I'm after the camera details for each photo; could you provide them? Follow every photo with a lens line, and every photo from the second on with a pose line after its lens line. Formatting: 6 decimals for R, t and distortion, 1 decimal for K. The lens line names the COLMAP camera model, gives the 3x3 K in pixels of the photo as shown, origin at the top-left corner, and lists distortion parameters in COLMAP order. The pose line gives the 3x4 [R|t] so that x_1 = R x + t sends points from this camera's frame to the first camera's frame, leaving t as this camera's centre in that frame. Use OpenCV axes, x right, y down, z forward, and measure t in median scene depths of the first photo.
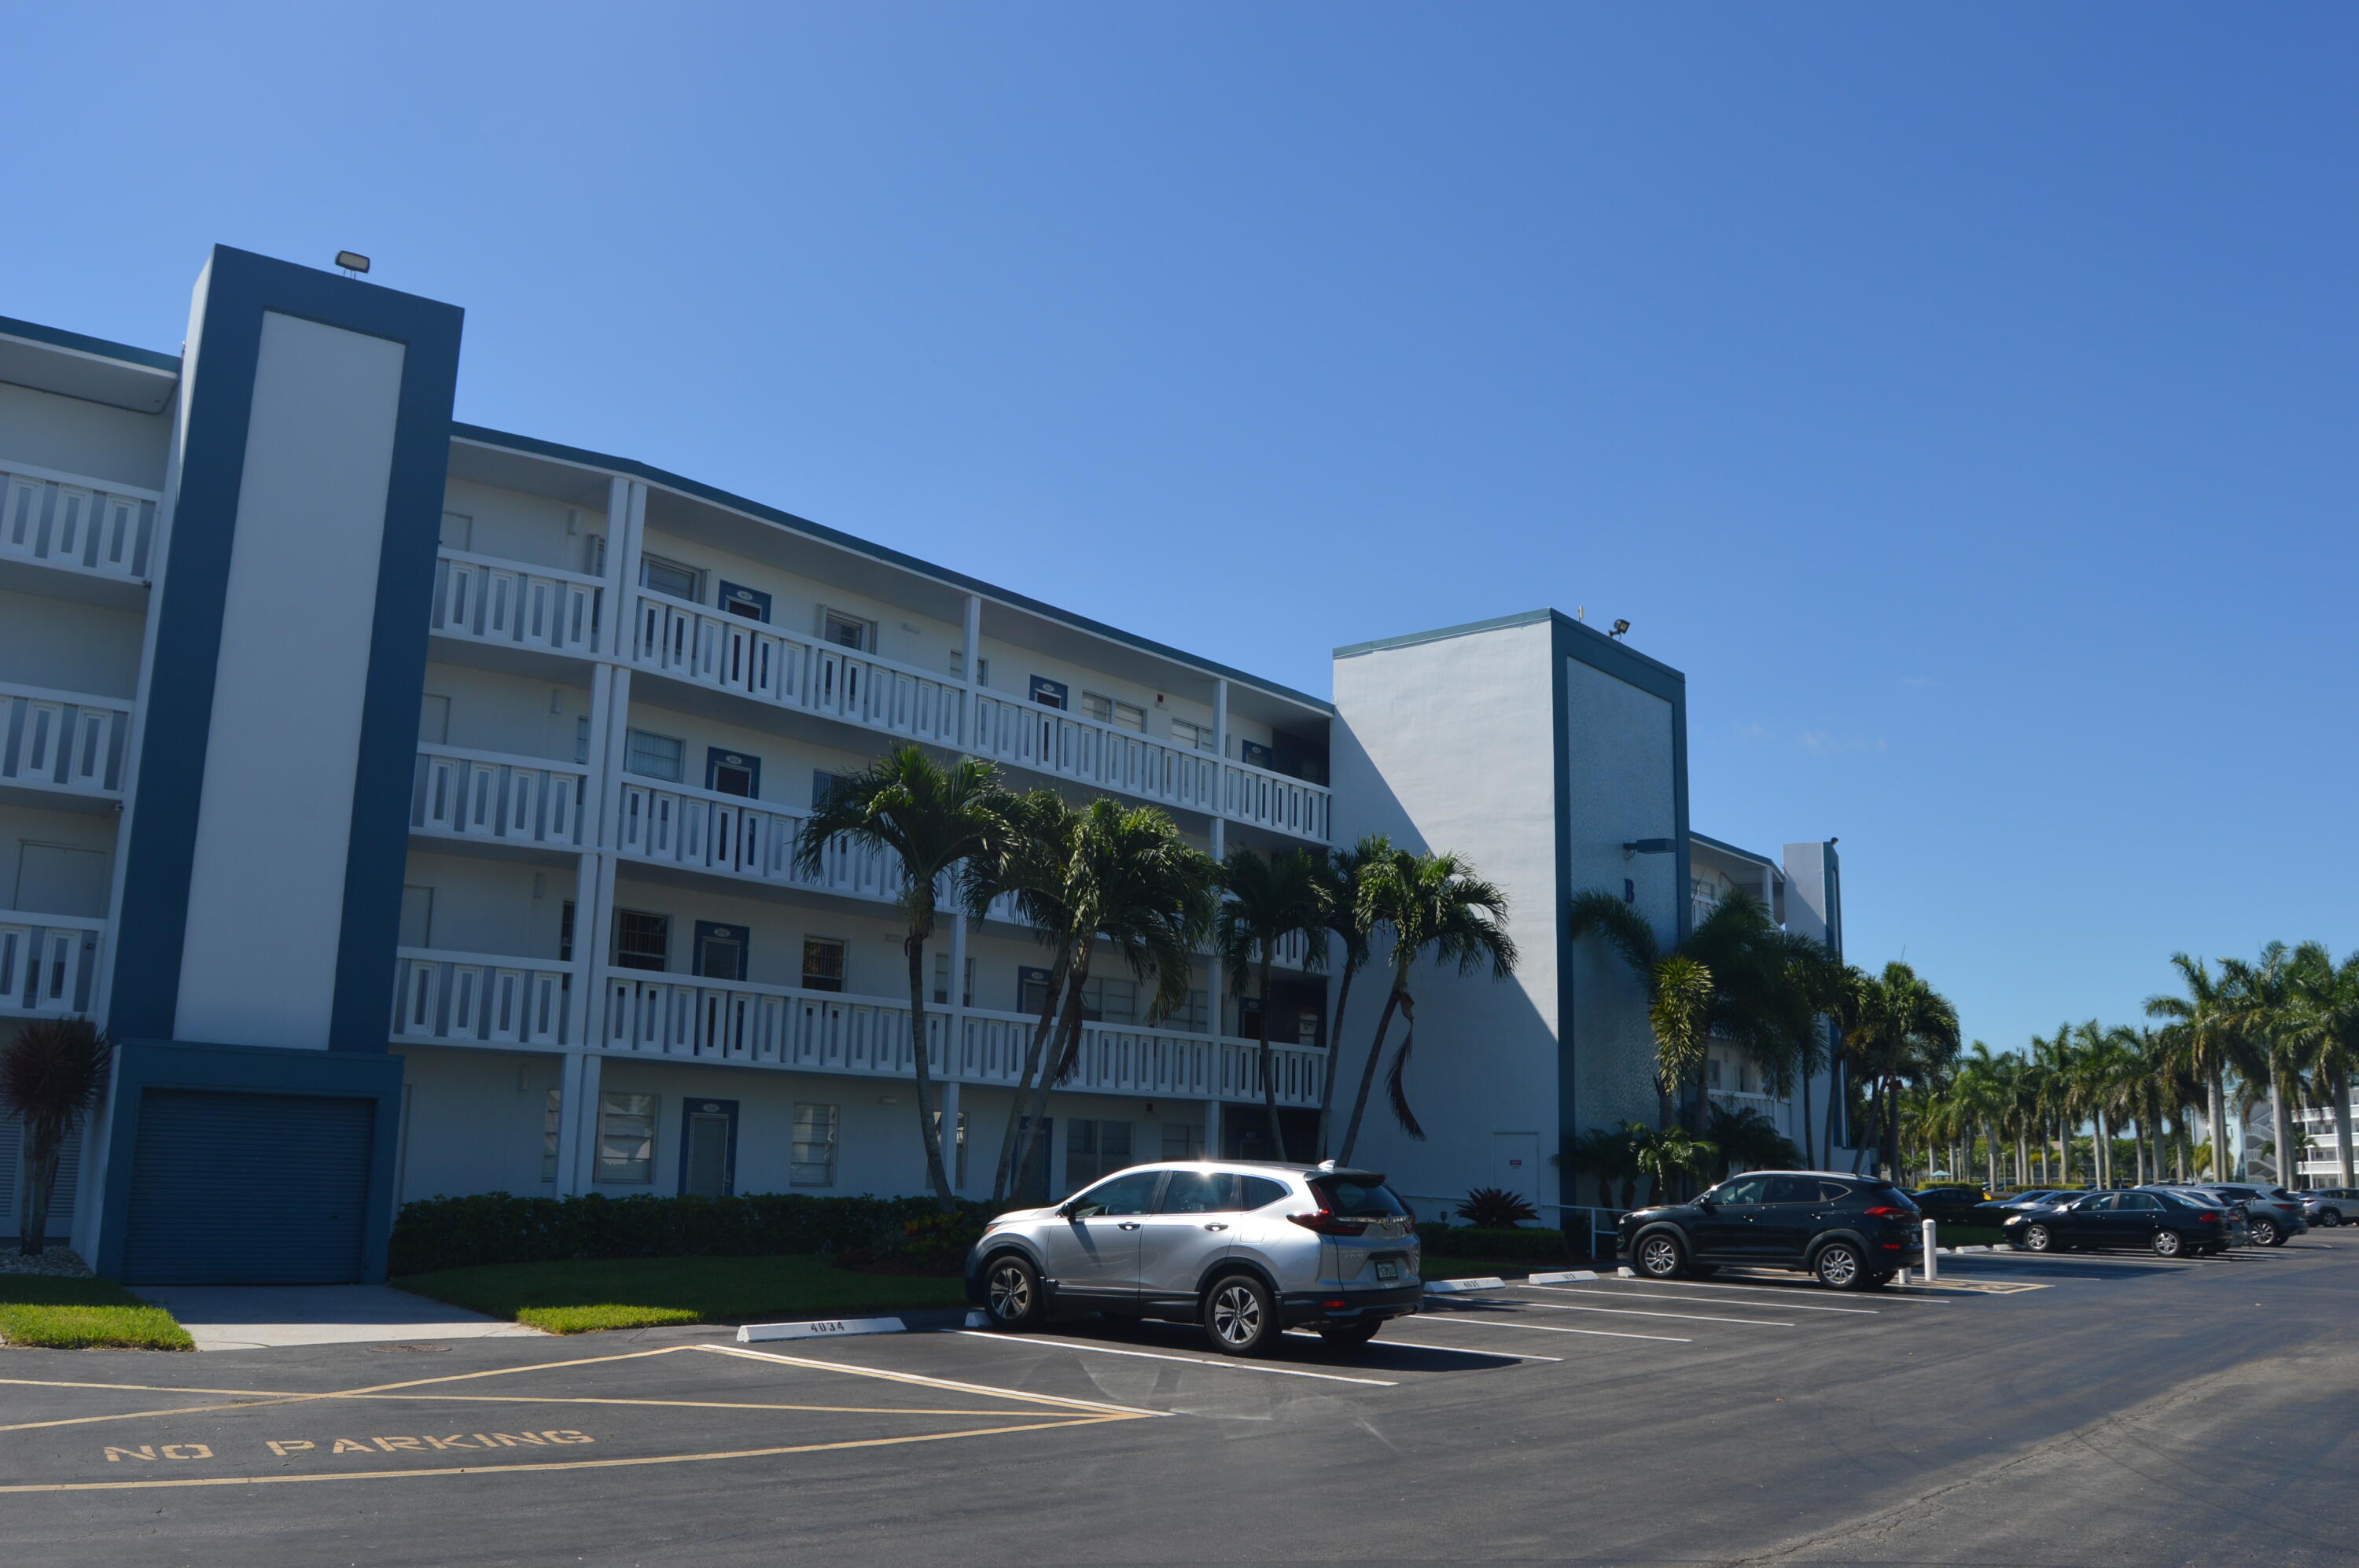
lens RADIAL K [[1901.6, 0, 1176.3], [0, 1901.6, 786.1], [0, 0, 1]] dist [-0.069854, -0.001259]
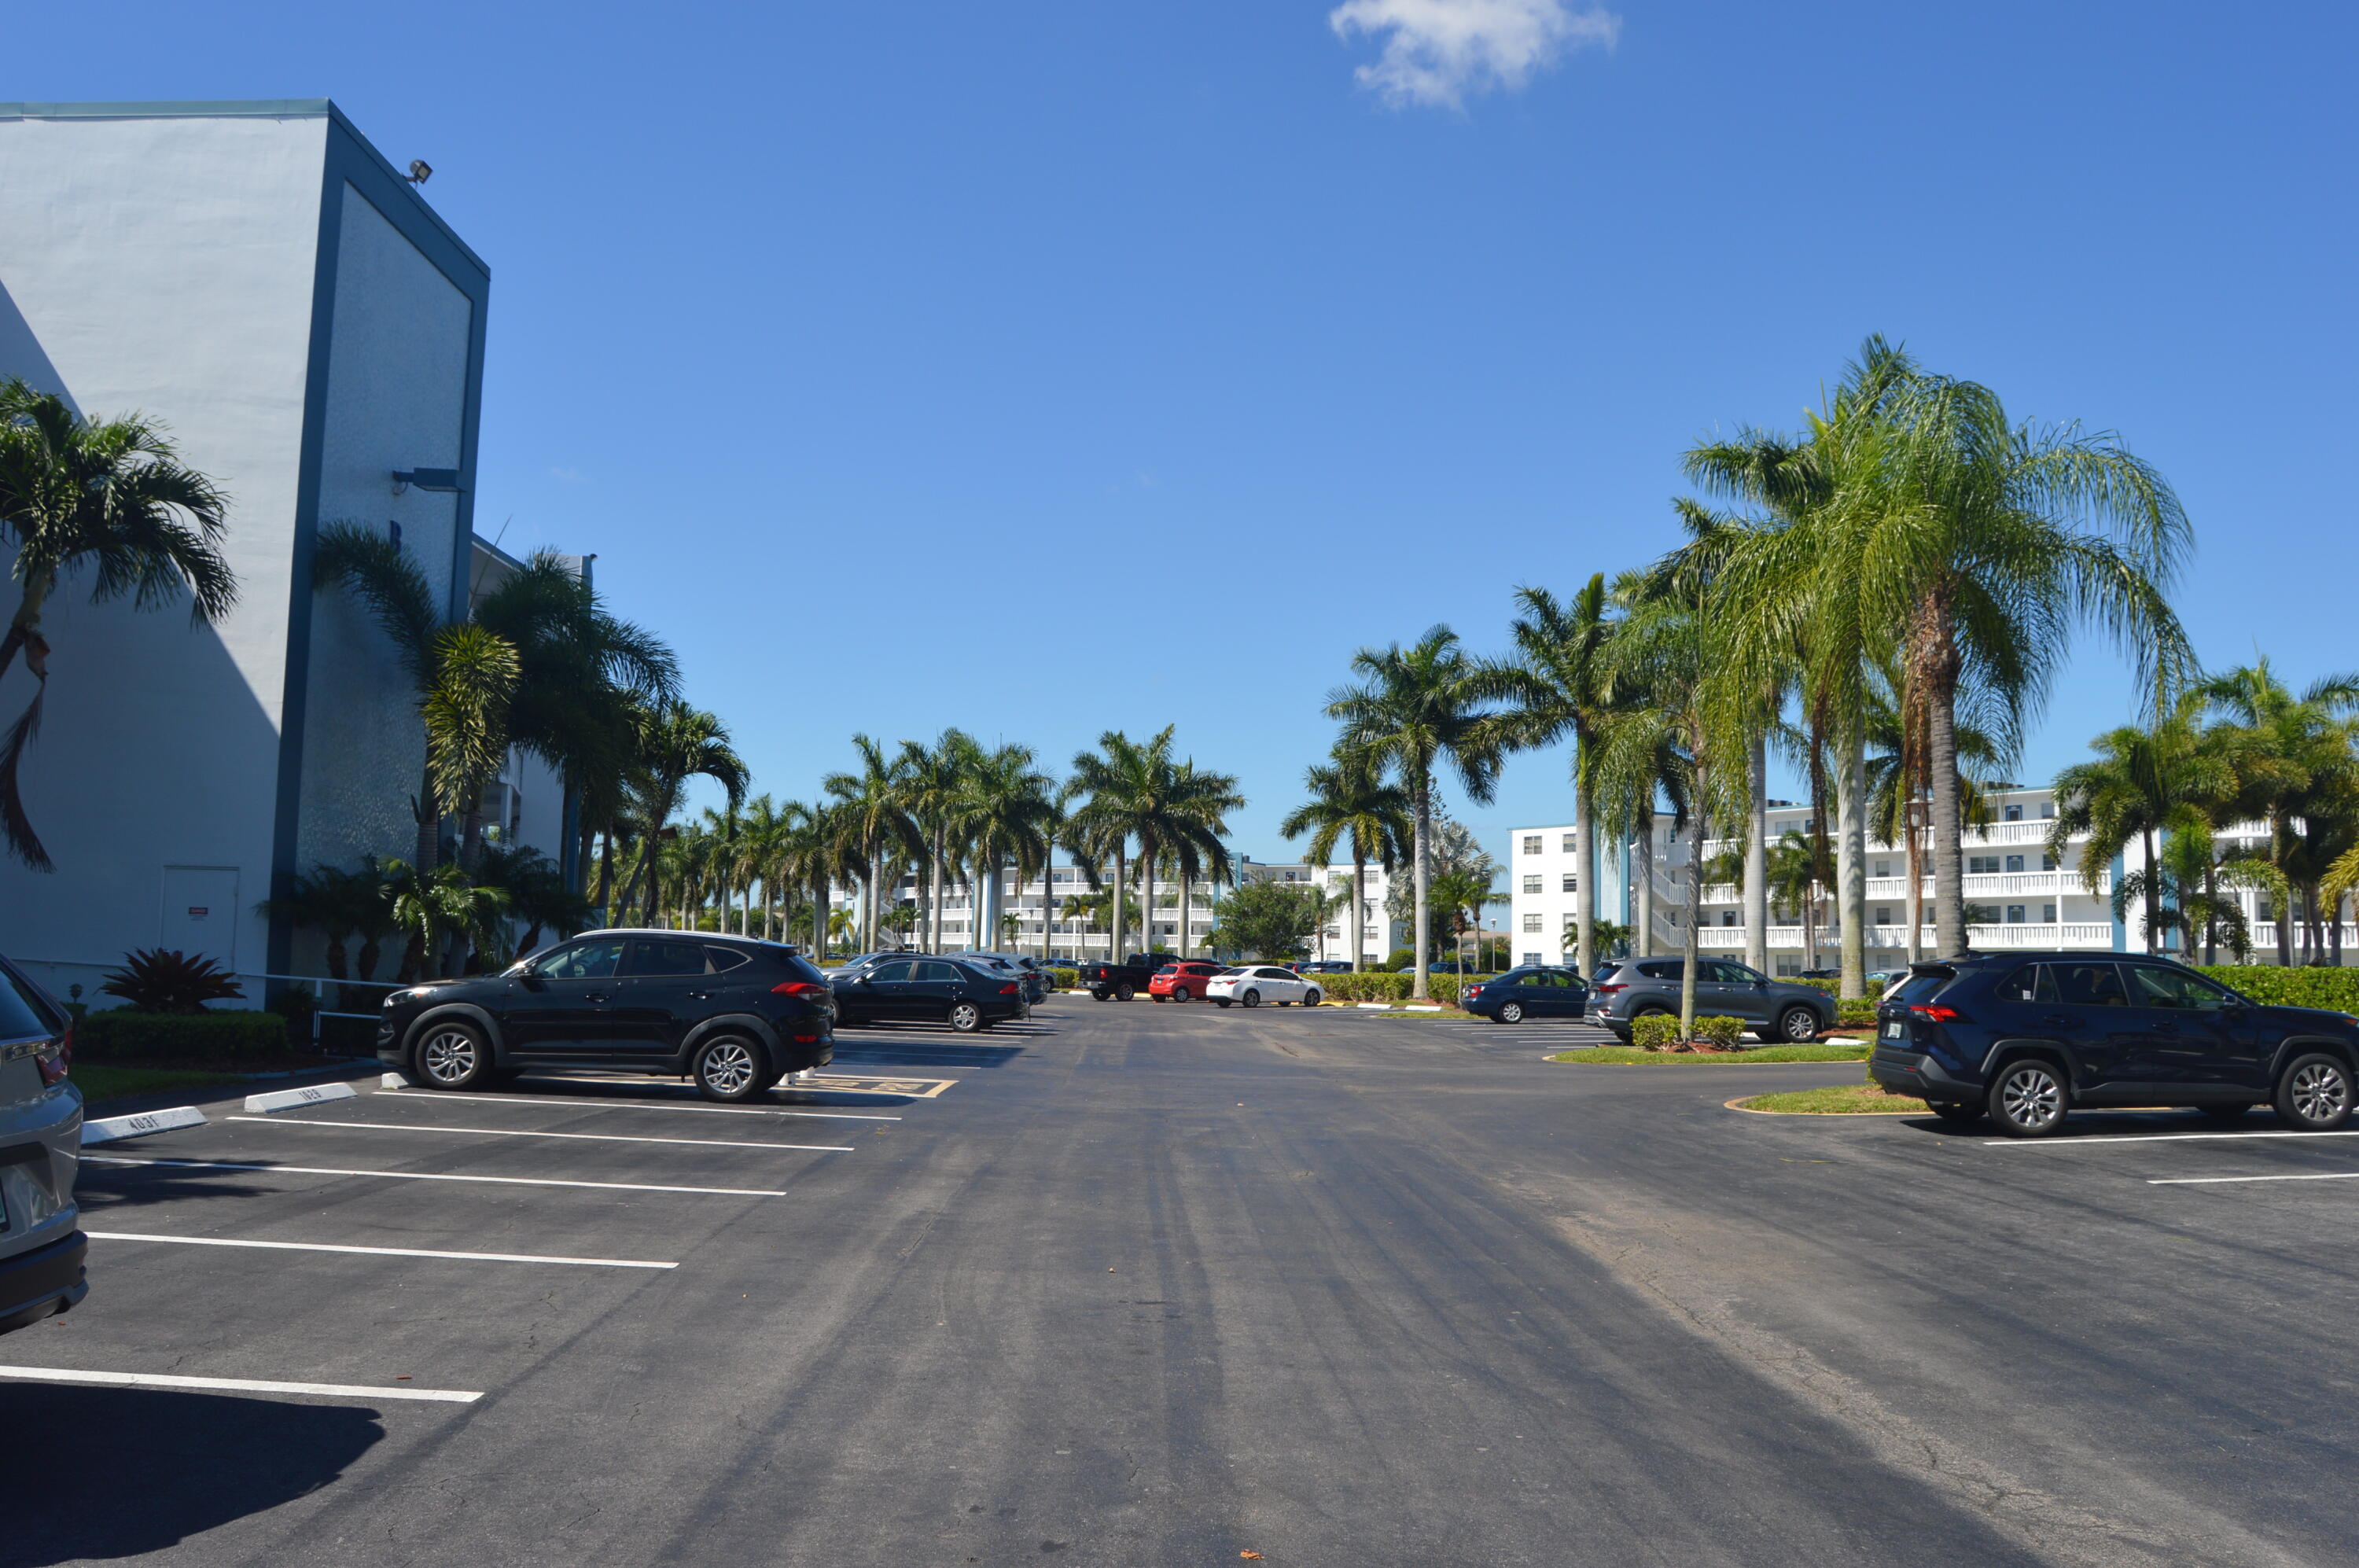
lens RADIAL K [[1867.6, 0, 1177.6], [0, 1867.6, 791.0], [0, 0, 1]] dist [-0.093686, 0.039225]
pose [[0.768048, 0.051385, 0.638327, 0.032407], [-0.130596, 0.988396, 0.077570, 0.062852], [-0.626935, -0.142941, 0.765847, 0.300784]]
